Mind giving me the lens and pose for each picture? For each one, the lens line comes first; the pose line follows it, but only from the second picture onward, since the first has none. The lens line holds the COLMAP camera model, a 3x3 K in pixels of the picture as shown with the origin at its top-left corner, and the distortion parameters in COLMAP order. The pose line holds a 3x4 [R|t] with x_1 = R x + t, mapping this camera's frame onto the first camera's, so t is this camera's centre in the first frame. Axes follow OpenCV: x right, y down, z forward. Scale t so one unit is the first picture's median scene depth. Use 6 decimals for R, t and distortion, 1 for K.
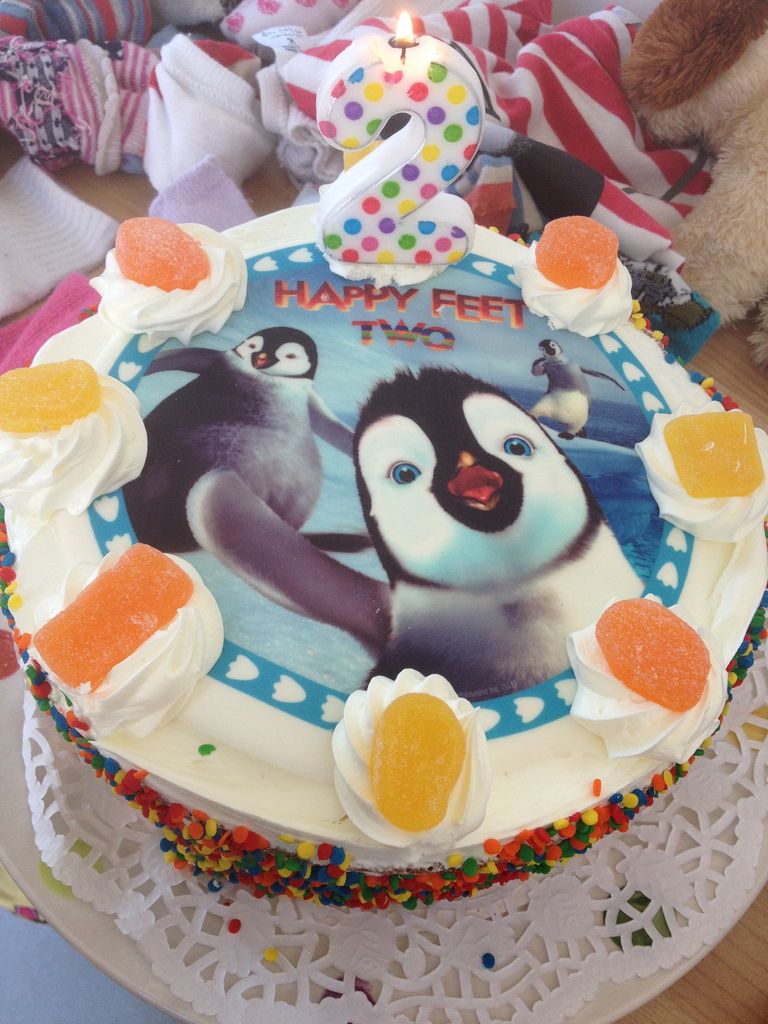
lens RADIAL K [[970.2, 0, 388.0], [0, 970.2, 512.1], [0, 0, 1]] dist [0.042347, 0.000000]
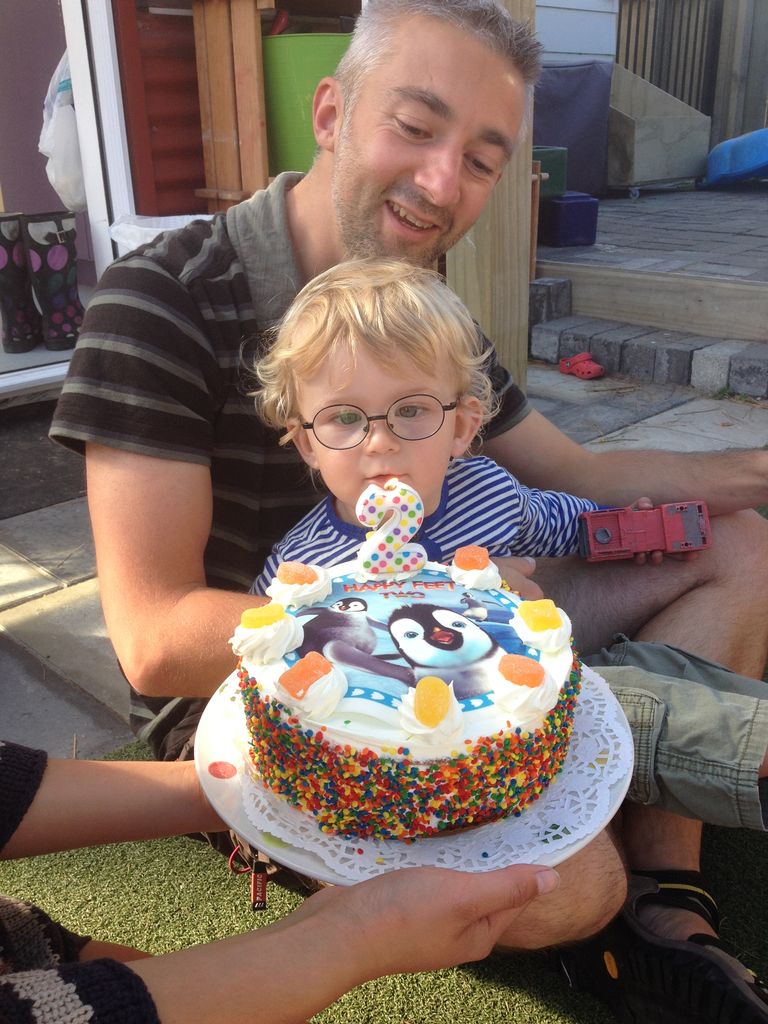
lens RADIAL K [[970.2, 0, 381.0], [0, 970.2, 513.9], [0, 0, 1]] dist [0.042347, 0.000000]
pose [[0.992496, -0.110339, 0.052693, -0.141598], [0.121610, 0.845853, -0.519369, 0.886028], [0.012736, 0.521880, 0.852924, -1.113876]]
